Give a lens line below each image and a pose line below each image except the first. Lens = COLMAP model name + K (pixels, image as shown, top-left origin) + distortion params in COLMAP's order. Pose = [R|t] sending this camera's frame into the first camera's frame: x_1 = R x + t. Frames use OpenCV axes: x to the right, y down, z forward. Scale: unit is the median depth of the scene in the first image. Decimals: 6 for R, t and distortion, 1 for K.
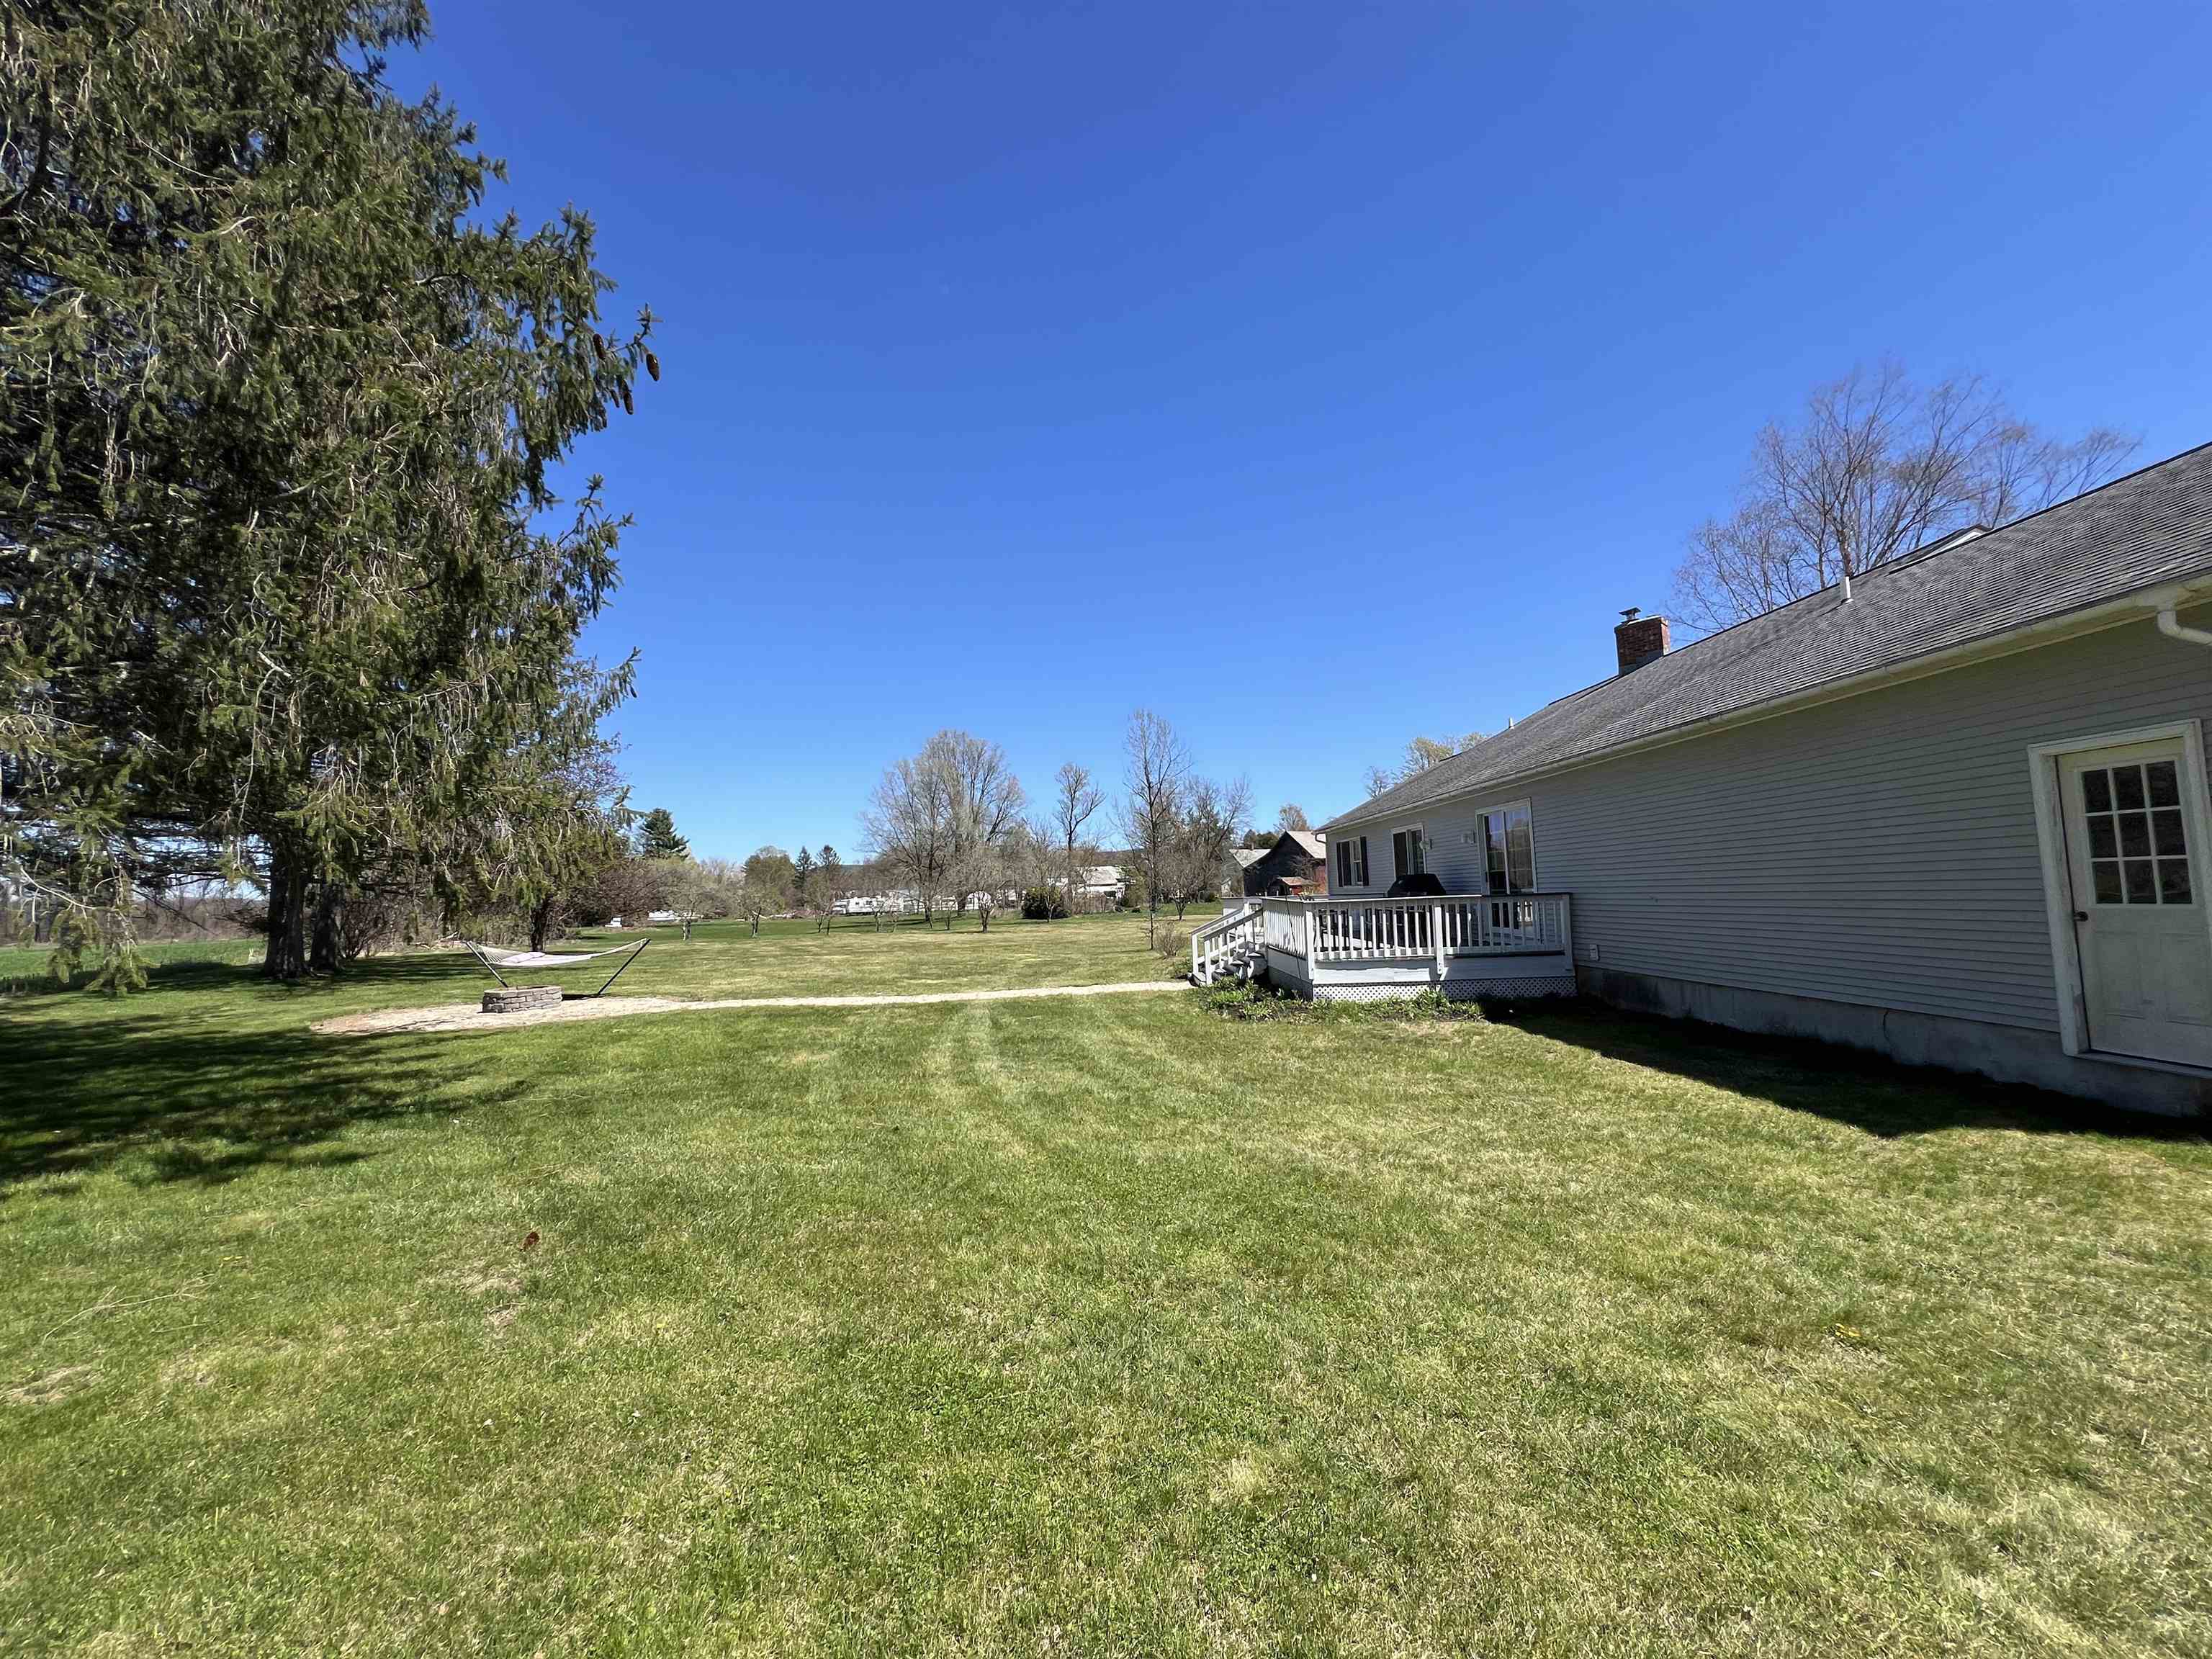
lens RADIAL K [[888.9, 0, 1107.4], [0, 888.9, 829.2], [0, 0, 1]] dist [-0.000890, -0.000074]
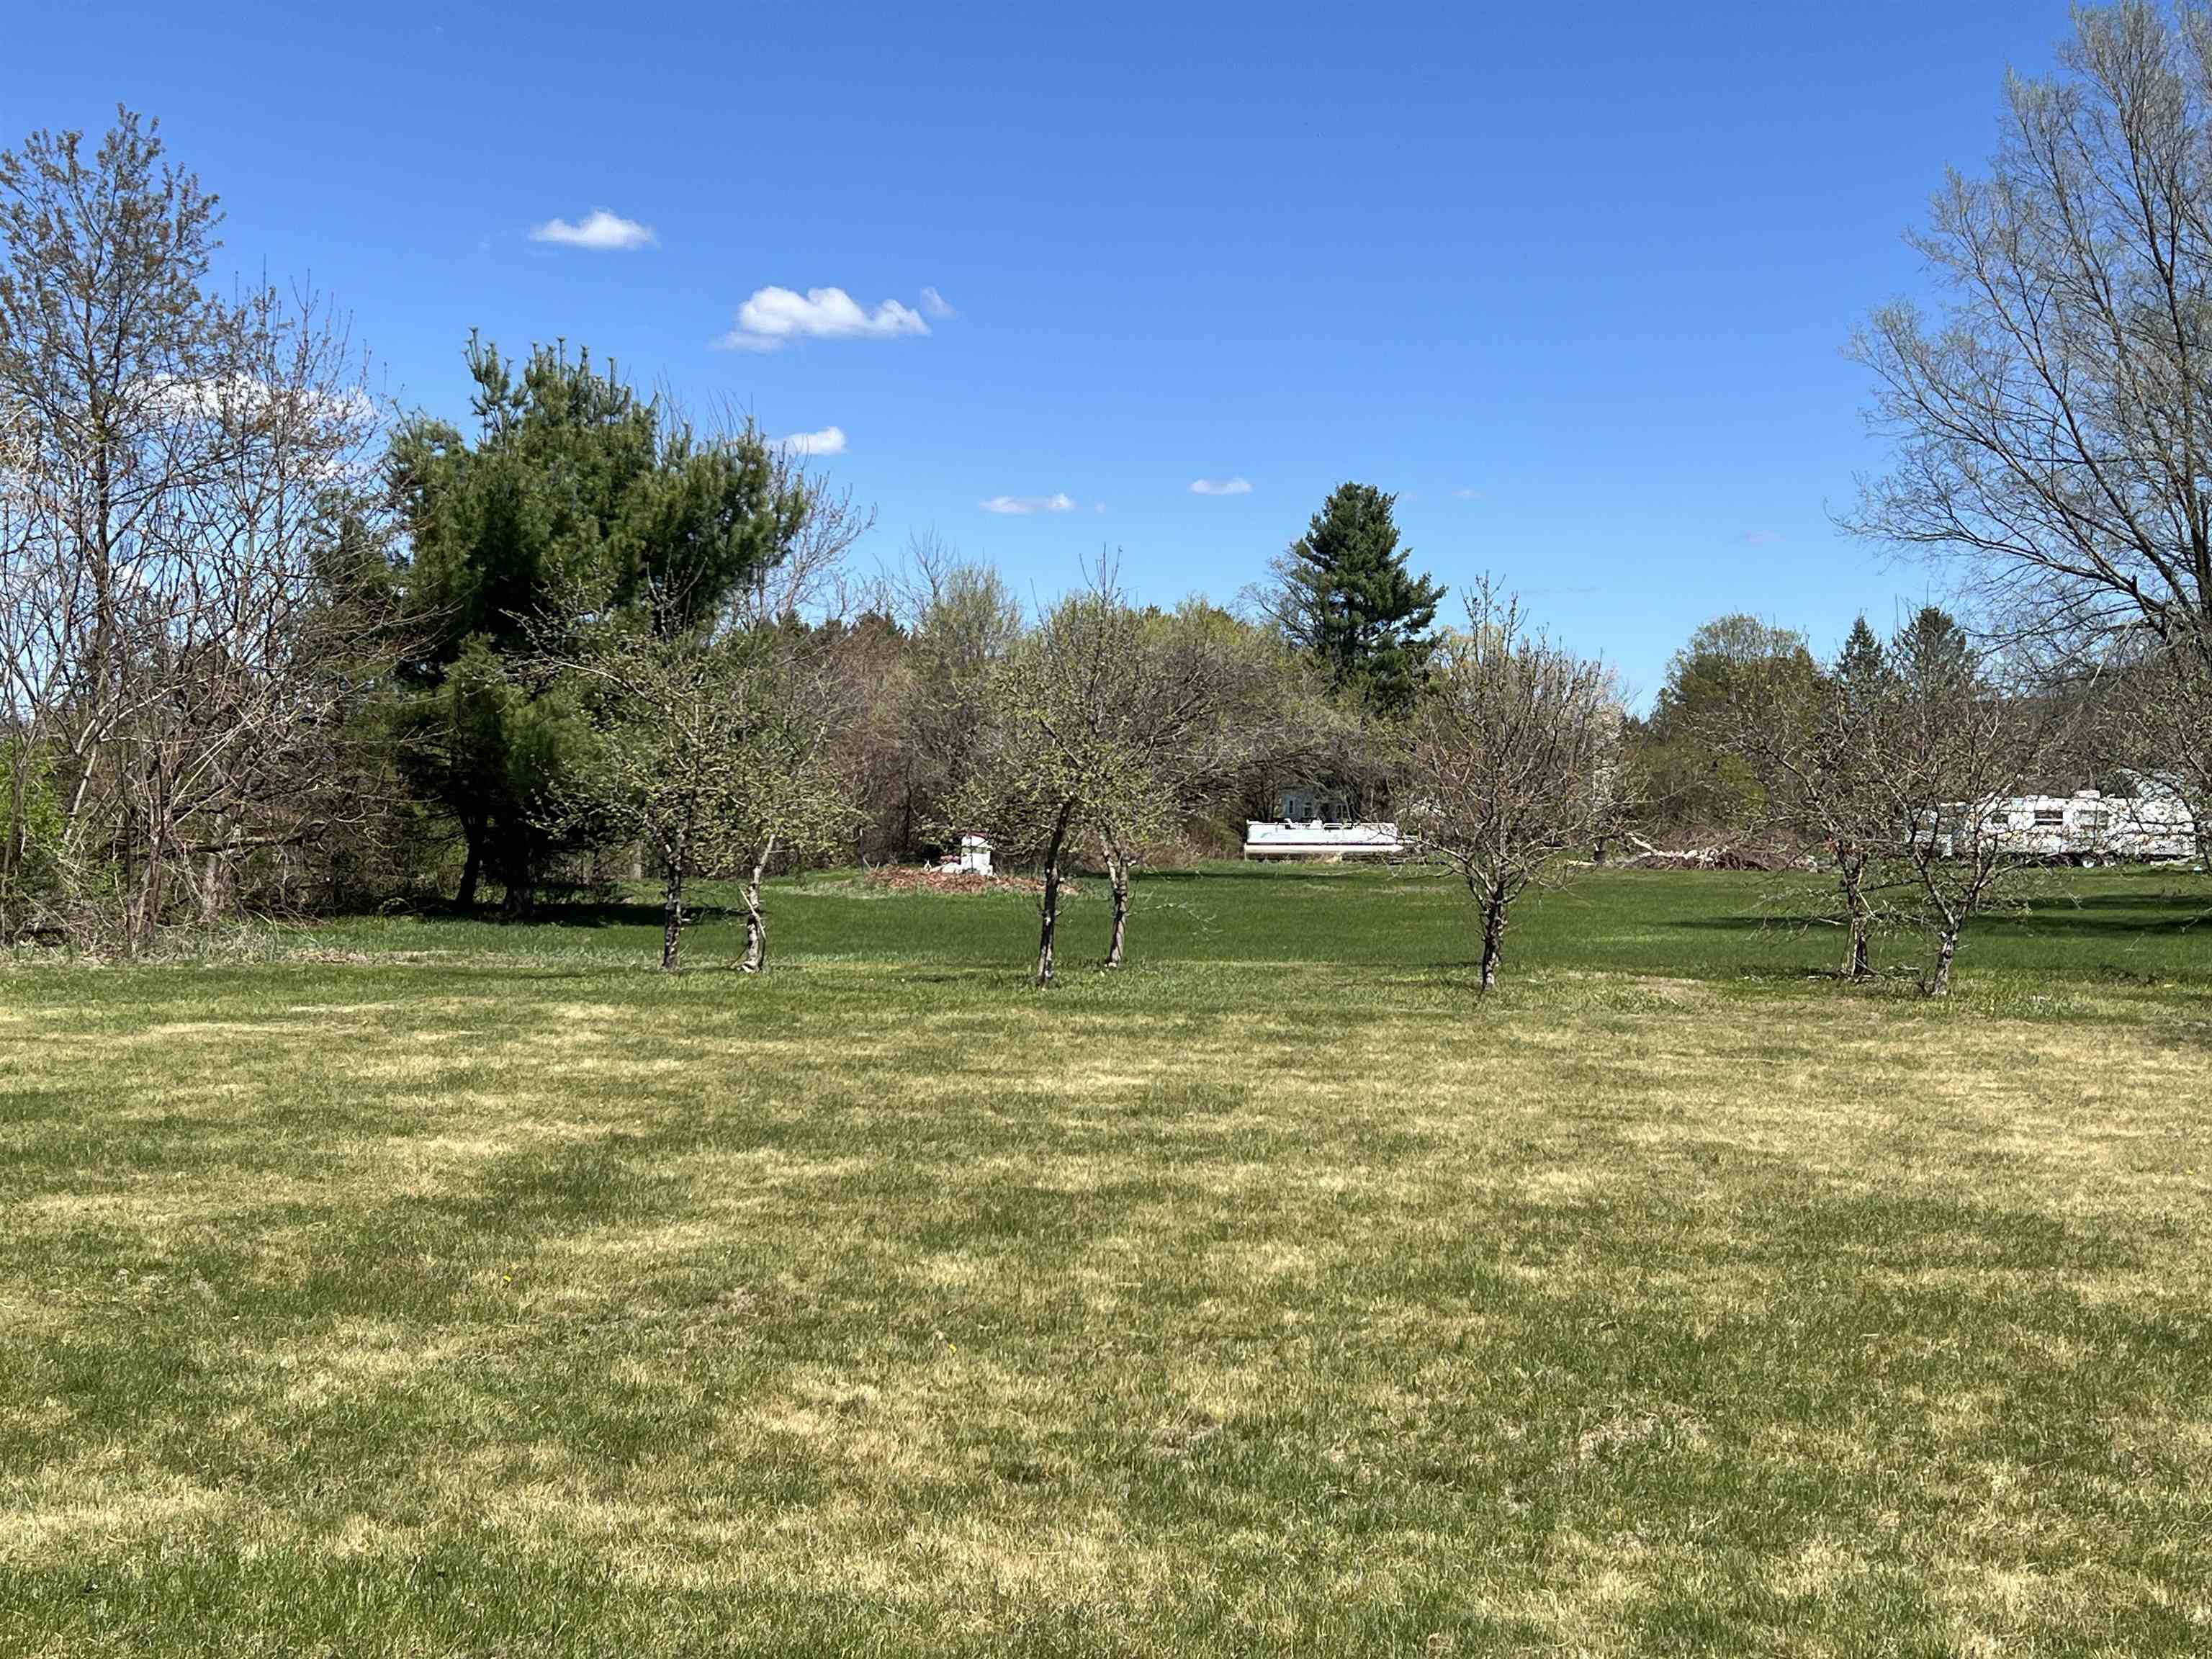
lens RADIAL K [[2830.3, 0, 1105.5], [0, 2830.3, 829.7], [0, 0, 1]] dist [-0.000295, 0.000000]
pose [[0.823453, 0.031094, -0.566532, -0.076377], [0.018200, 0.996536, 0.081148, 0.040199], [0.567093, -0.077132, 0.820034, 0.442286]]
